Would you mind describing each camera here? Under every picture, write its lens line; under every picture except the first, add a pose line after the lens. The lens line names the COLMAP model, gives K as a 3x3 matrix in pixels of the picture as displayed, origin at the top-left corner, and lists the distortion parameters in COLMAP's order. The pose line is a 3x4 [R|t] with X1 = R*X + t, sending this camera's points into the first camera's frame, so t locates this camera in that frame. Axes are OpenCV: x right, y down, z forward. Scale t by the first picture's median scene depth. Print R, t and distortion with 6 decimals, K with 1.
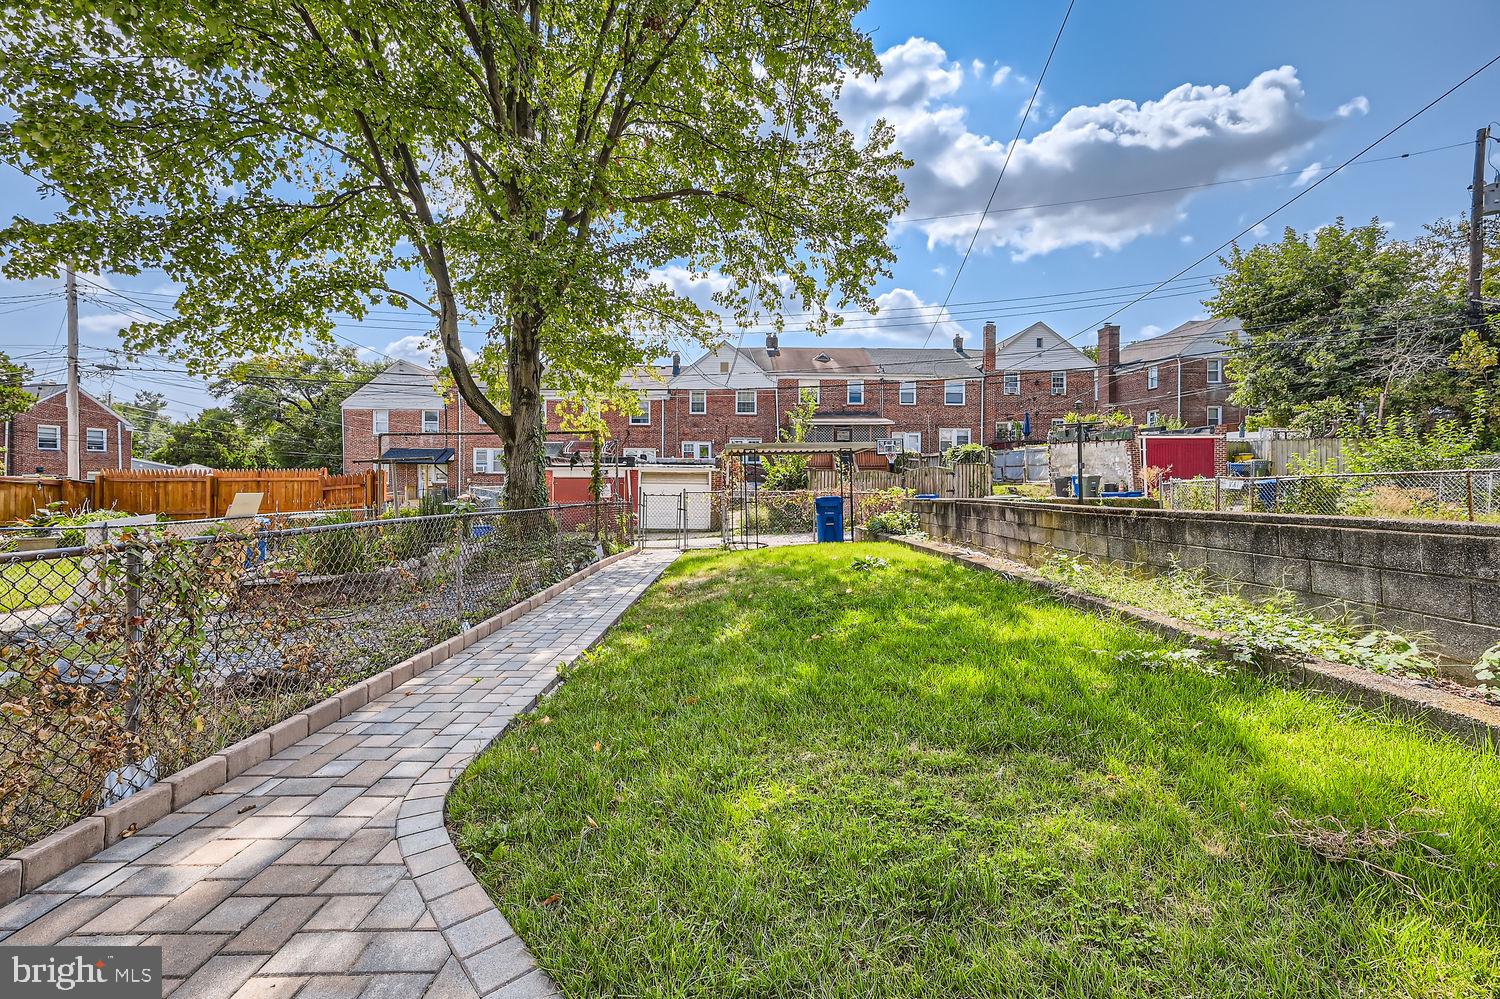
lens RADIAL K [[604.8, 0, 747.9], [0, 604.8, 486.8], [0, 0, 1]] dist [0.001639, -0.000051]
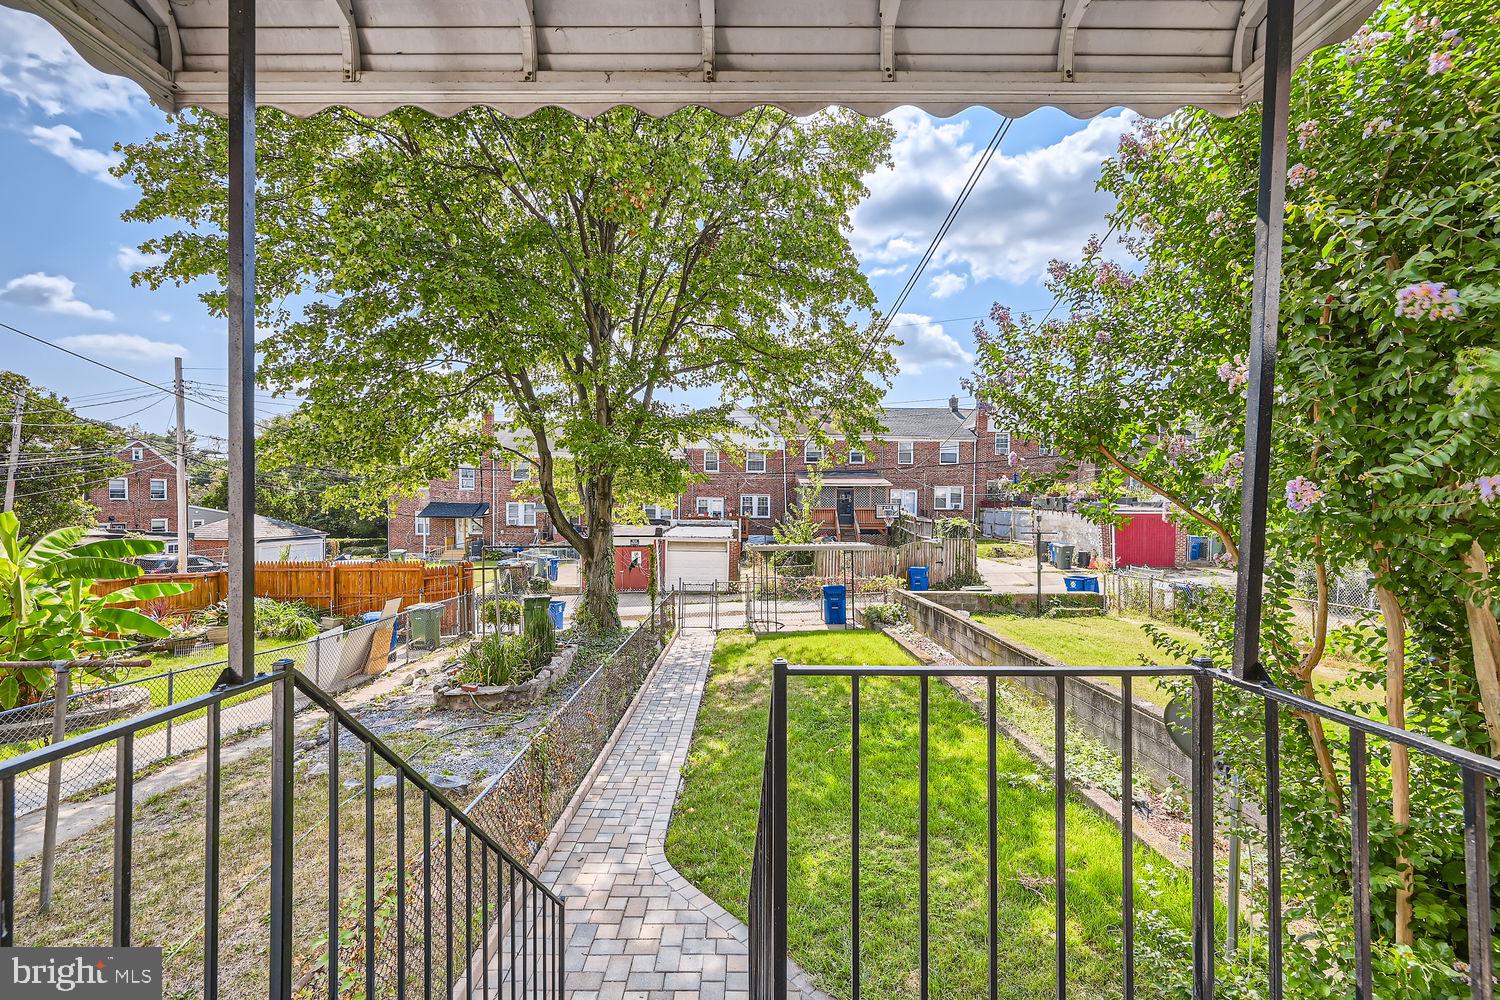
lens RADIAL K [[619.6, 0, 737.5], [0, 619.6, 512.7], [0, 0, 1]] dist [0.001902, 0.000211]
pose [[0.999899, 0.004460, -0.013514, -0.054883], [-0.004145, 0.999722, 0.023219, -0.194364], [0.013614, -0.023161, 0.999639, -0.302993]]
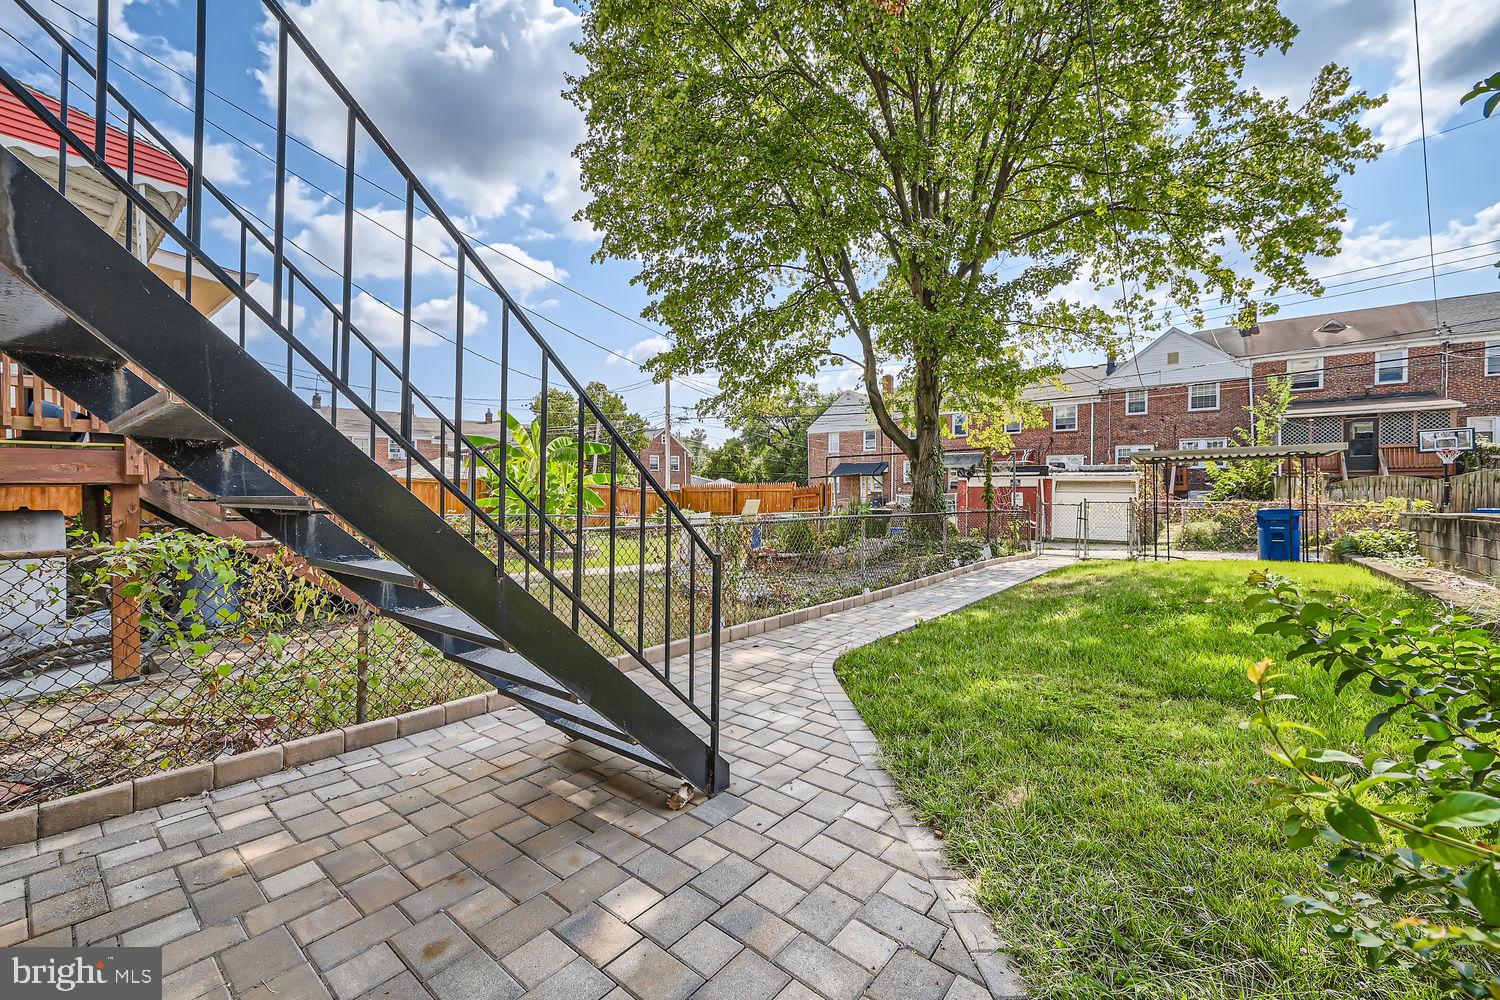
lens RADIAL K [[604.8, 0, 747.9], [0, 604.8, 487.3], [0, 0, 1]] dist [0.001639, -0.000051]
pose [[0.768680, -0.005724, -0.639607, 0.131294], [-0.001593, 0.999940, -0.010862, -0.003959], [0.639631, 0.009368, 0.768625, -0.167598]]
